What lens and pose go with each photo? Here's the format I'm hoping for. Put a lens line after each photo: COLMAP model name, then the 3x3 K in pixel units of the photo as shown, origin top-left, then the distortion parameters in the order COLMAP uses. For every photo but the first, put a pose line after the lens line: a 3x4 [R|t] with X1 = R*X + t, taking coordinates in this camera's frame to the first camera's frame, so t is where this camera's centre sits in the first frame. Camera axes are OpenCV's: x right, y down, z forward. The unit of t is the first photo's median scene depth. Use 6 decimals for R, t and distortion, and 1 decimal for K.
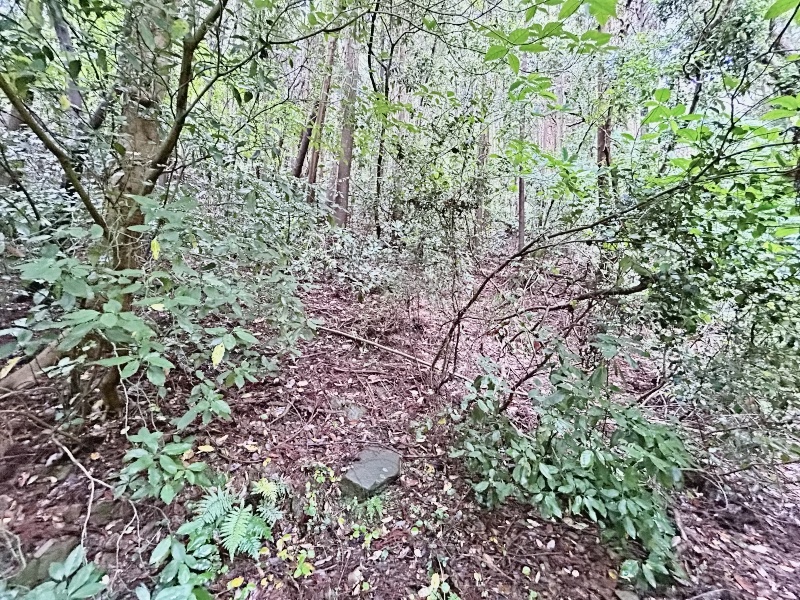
lens RADIAL K [[322.0, 0, 400.0], [0, 322.0, 300.0], [0, 0, 1]] dist [0.003148, -0.000585]
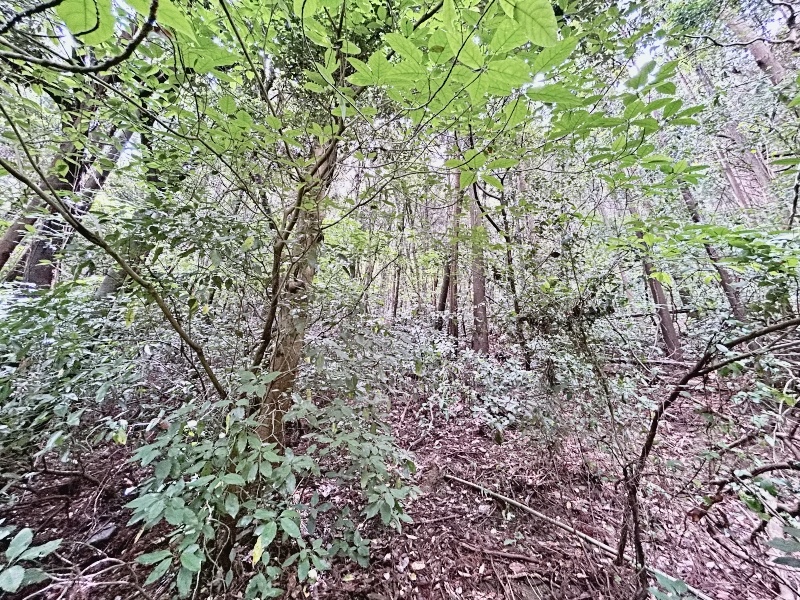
lens RADIAL K [[322.0, 0, 400.0], [0, 322.0, 300.0], [0, 0, 1]] dist [0.003148, -0.000585]
pose [[0.863396, -0.216413, -0.455756, 0.127243], [0.034878, 0.926773, -0.373998, -0.039240], [0.503320, 0.307012, 0.807720, 0.115009]]
